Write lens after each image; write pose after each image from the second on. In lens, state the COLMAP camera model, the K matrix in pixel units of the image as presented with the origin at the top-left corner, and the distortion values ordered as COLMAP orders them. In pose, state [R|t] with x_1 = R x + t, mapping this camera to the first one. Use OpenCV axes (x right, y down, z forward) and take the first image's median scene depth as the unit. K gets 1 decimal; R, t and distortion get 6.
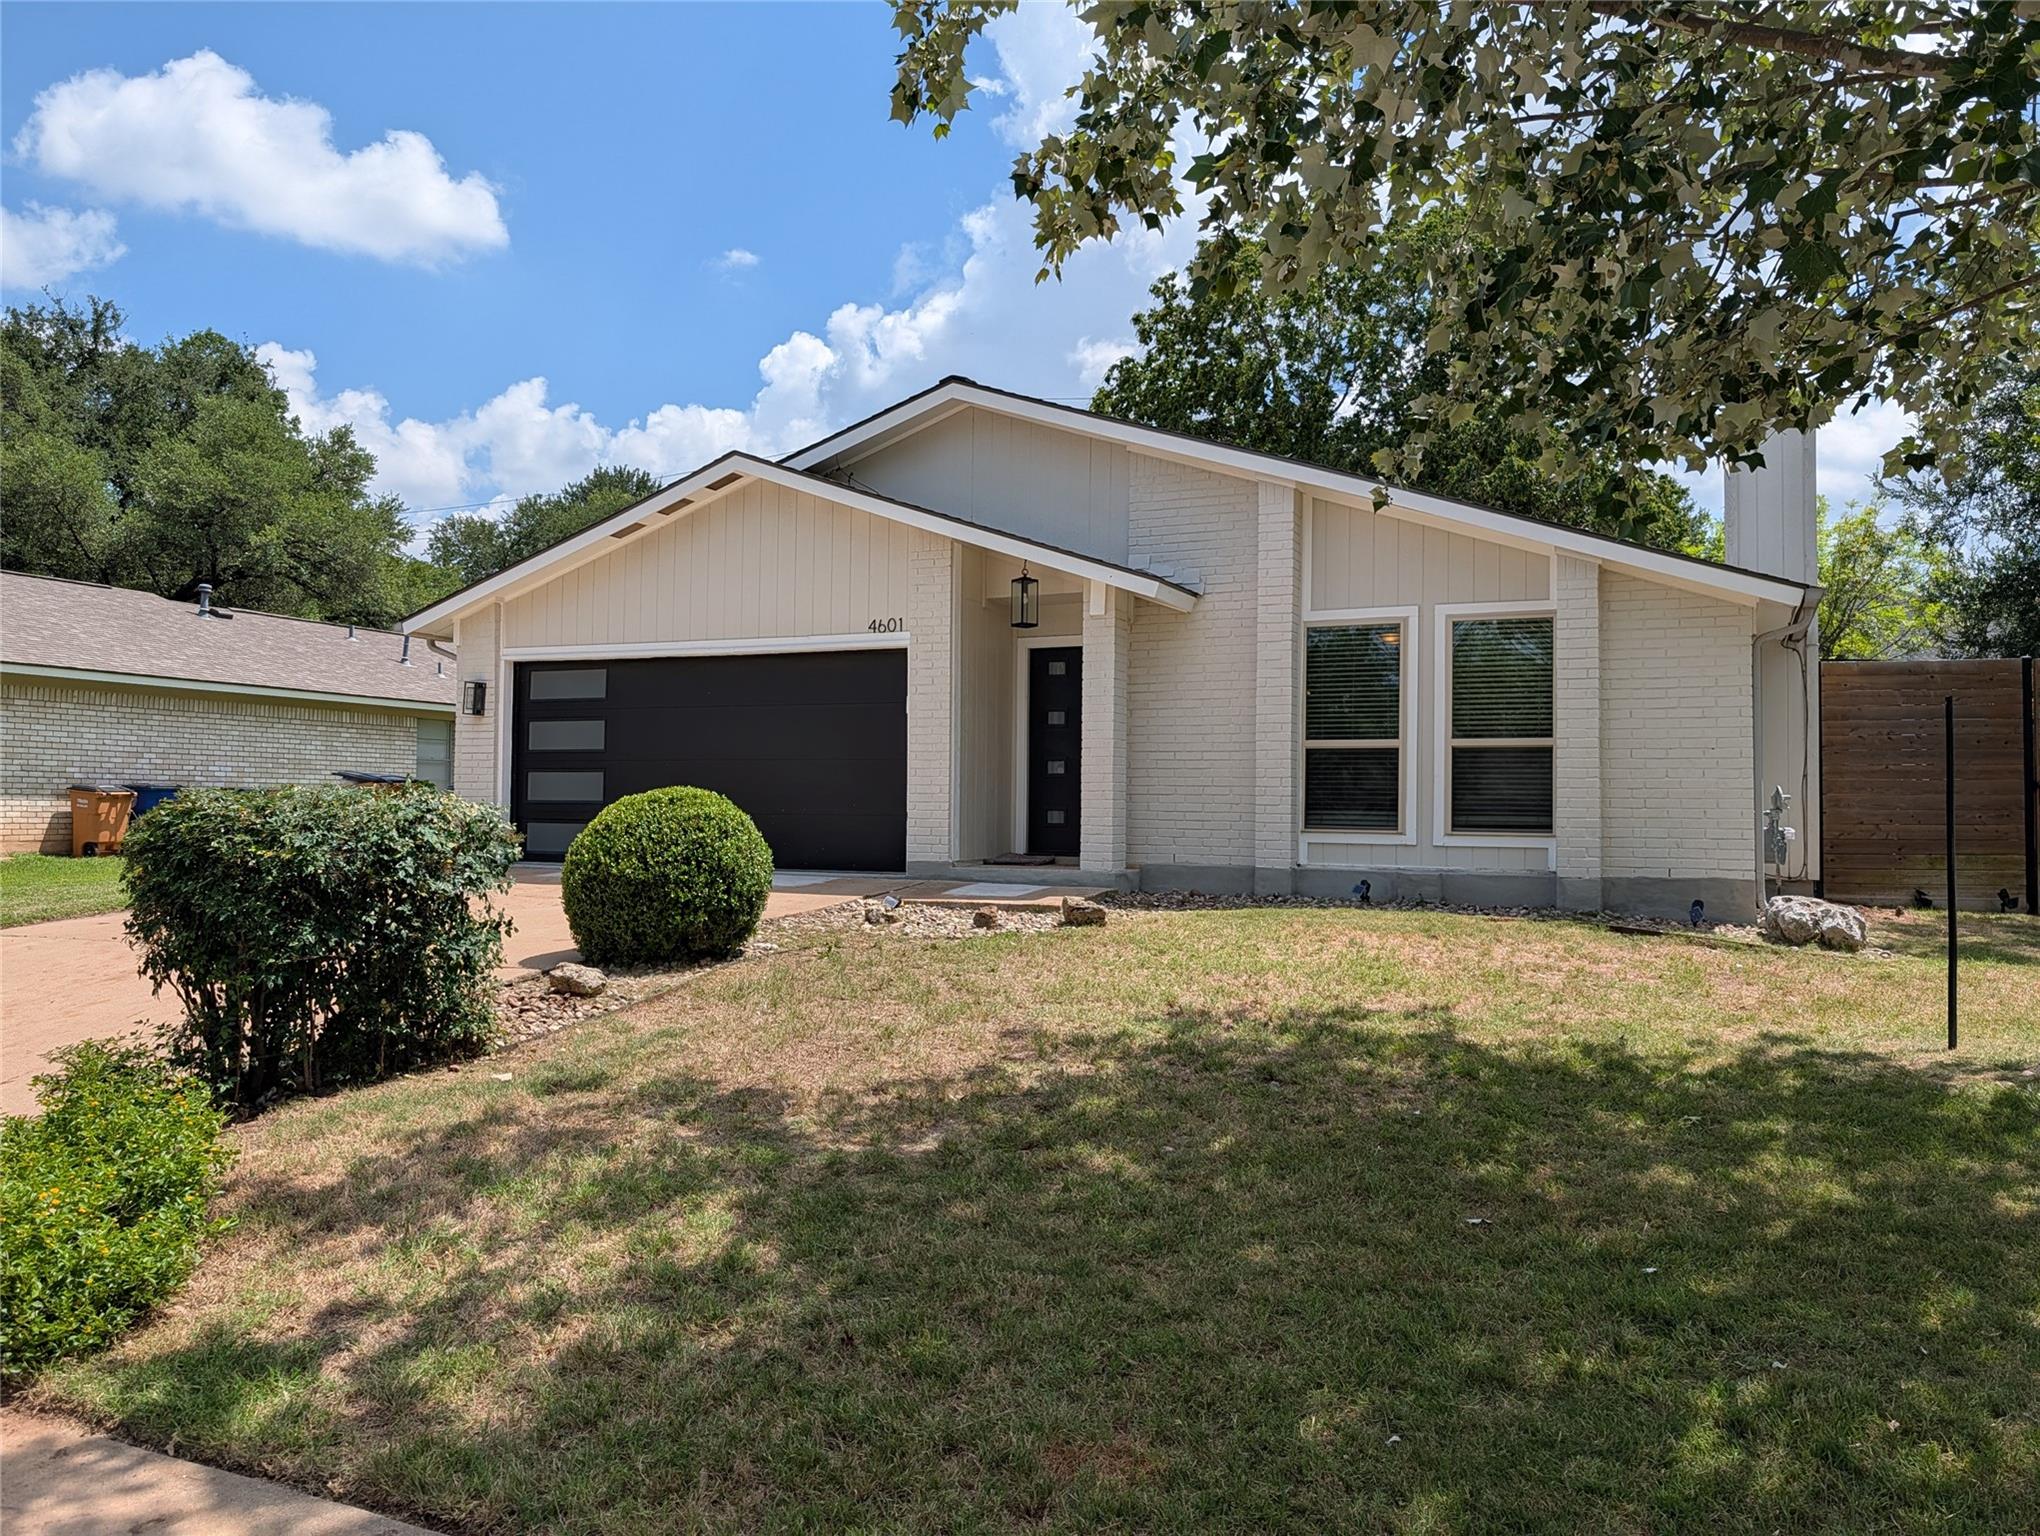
lens RADIAL K [[1435.3, 0, 1024.0], [0, 1435.3, 767.3], [0, 0, 1]] dist [0.006279, 0.000228]
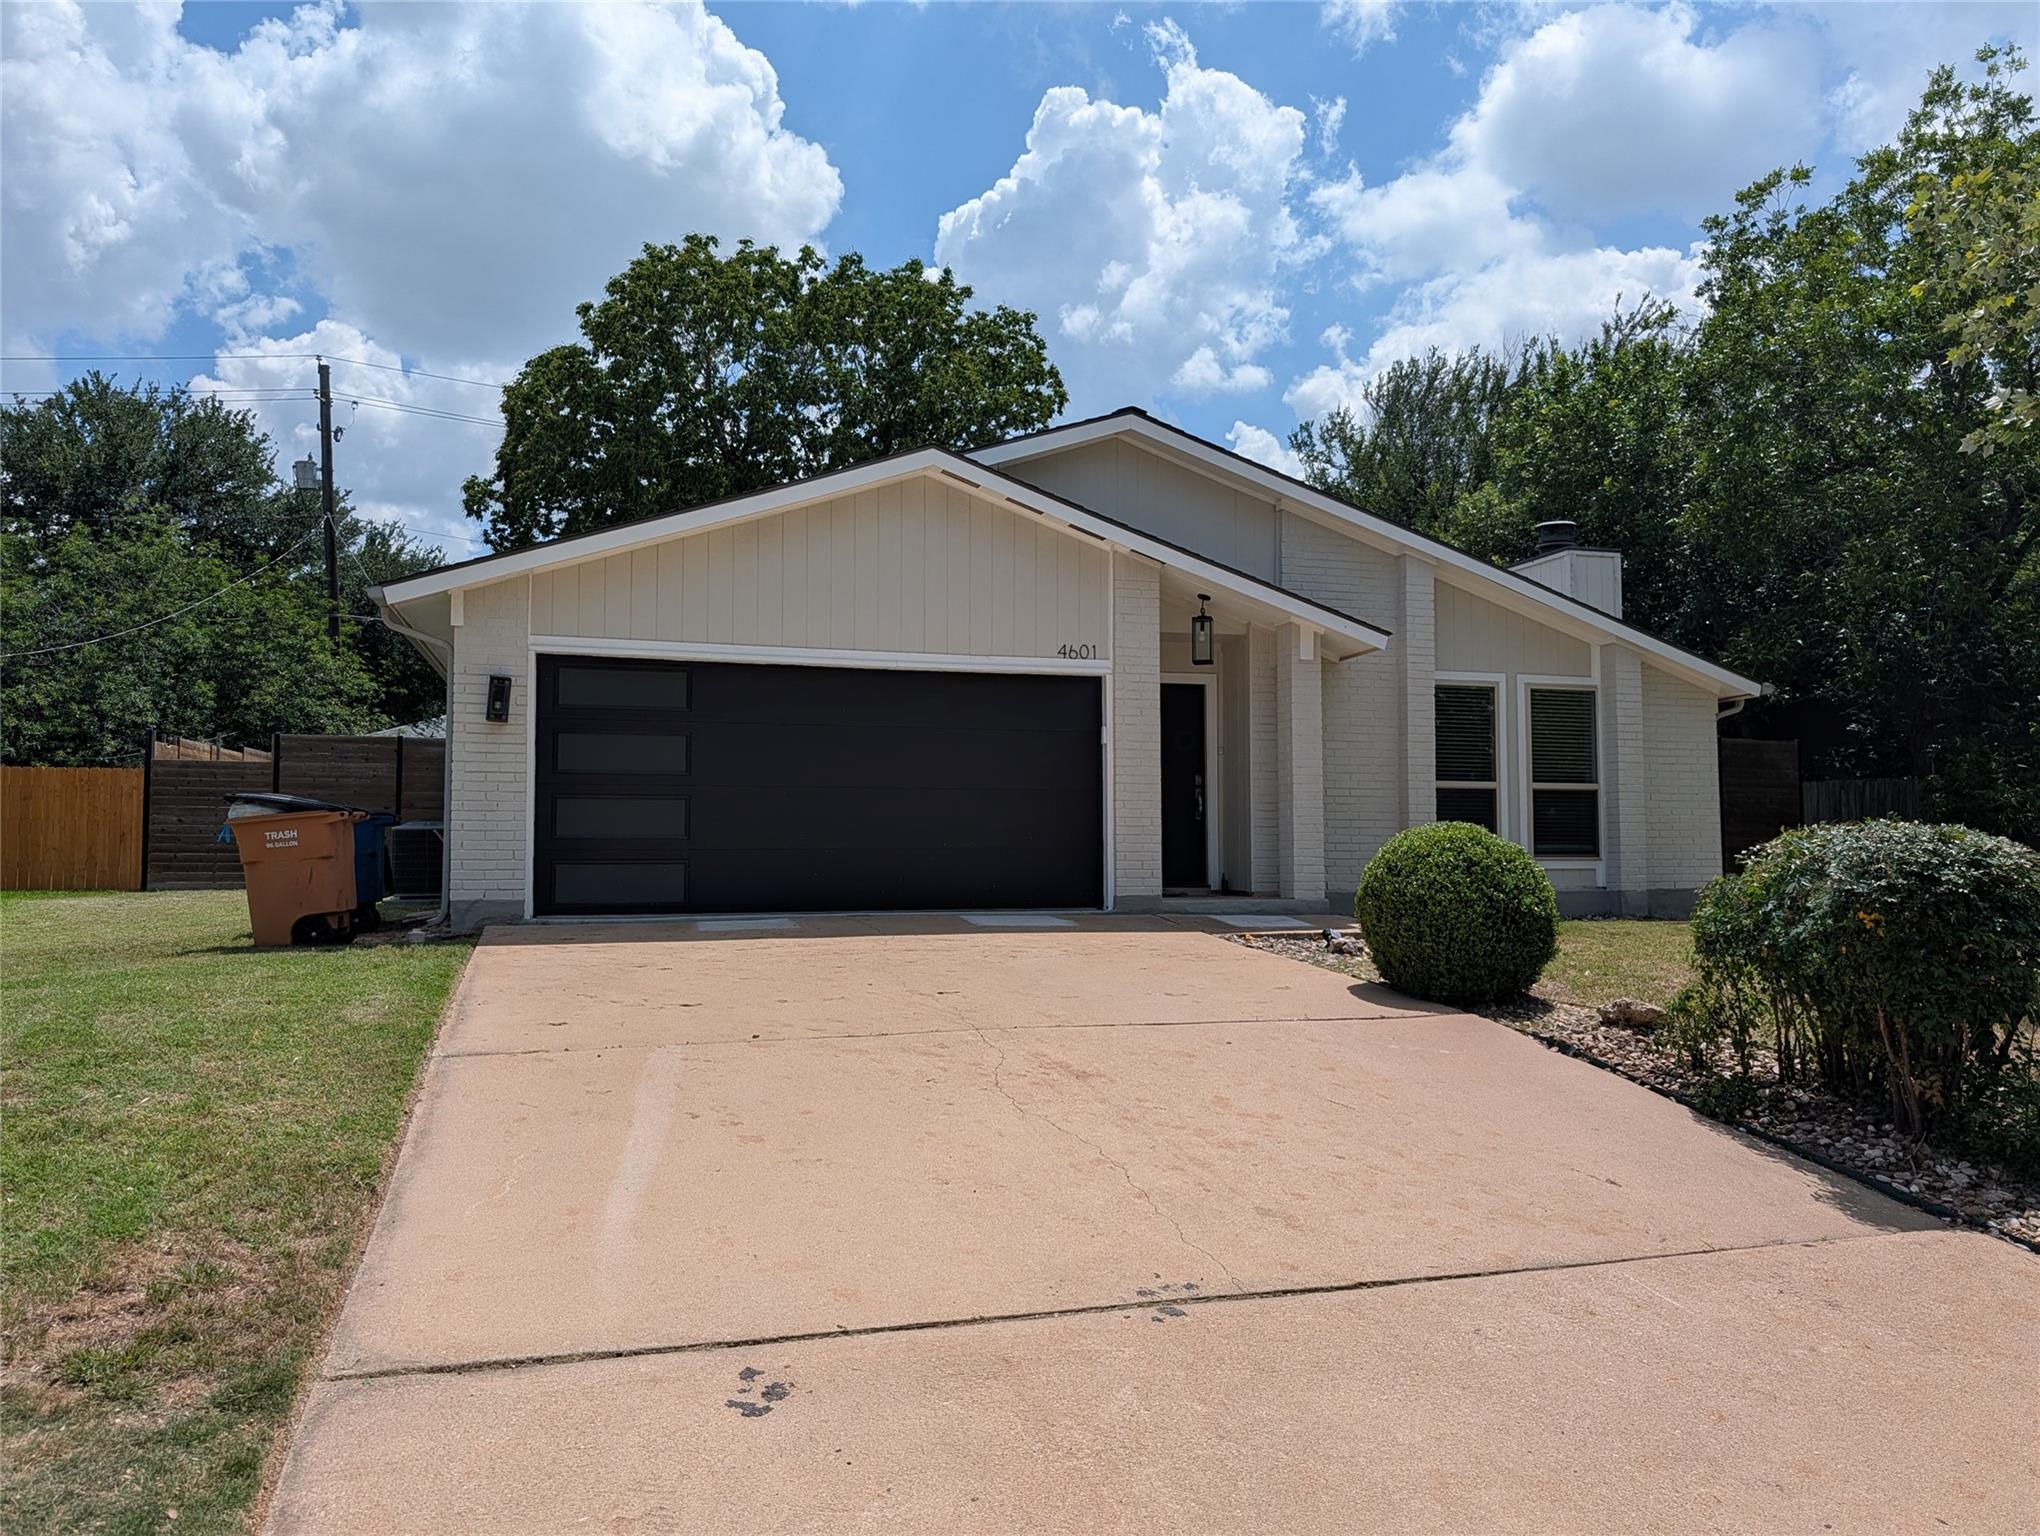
lens RADIAL K [[1435.3, 0, 1023.8], [0, 1435.3, 775.9], [0, 0, 1]] dist [0.006279, 0.000228]
pose [[0.777459, 0.021664, 0.628561, -0.745150], [-0.013456, 0.999751, -0.017814, 0.002265], [-0.628790, 0.005392, 0.777556, 0.280173]]
